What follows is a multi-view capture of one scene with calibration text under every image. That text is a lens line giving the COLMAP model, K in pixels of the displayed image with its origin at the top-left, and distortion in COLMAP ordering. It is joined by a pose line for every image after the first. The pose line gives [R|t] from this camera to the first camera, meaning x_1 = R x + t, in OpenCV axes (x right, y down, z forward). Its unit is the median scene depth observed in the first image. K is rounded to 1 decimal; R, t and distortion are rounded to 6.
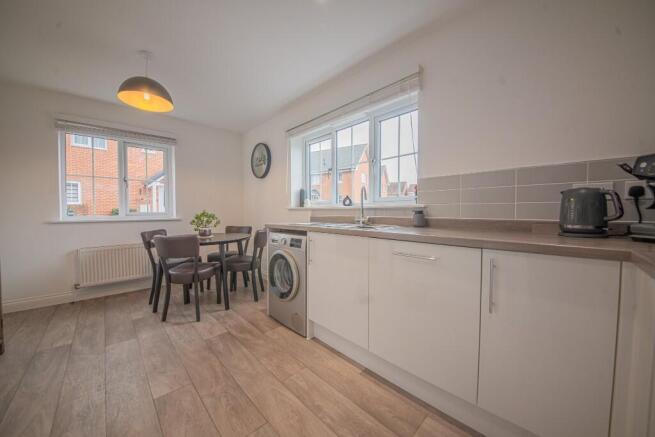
lens RADIAL K [[231.2, 0, 317.8], [0, 231.2, 213.9], [0, 0, 1]] dist [0.003053, -0.000060]
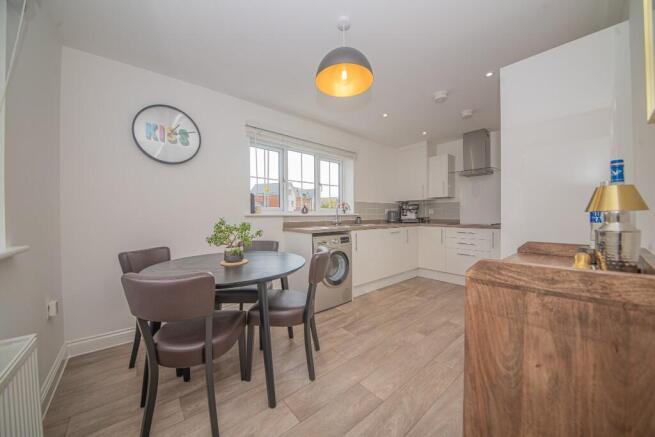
lens RADIAL K [[231.2, 0, 324.8], [0, 231.2, 219.1], [0, 0, 1]] dist [0.003053, -0.000060]
pose [[0.058817, -0.019867, 0.998071, -1.593658], [0.016599, 0.999683, 0.018921, -0.034206], [-0.998131, 0.015454, 0.059128, 1.085519]]
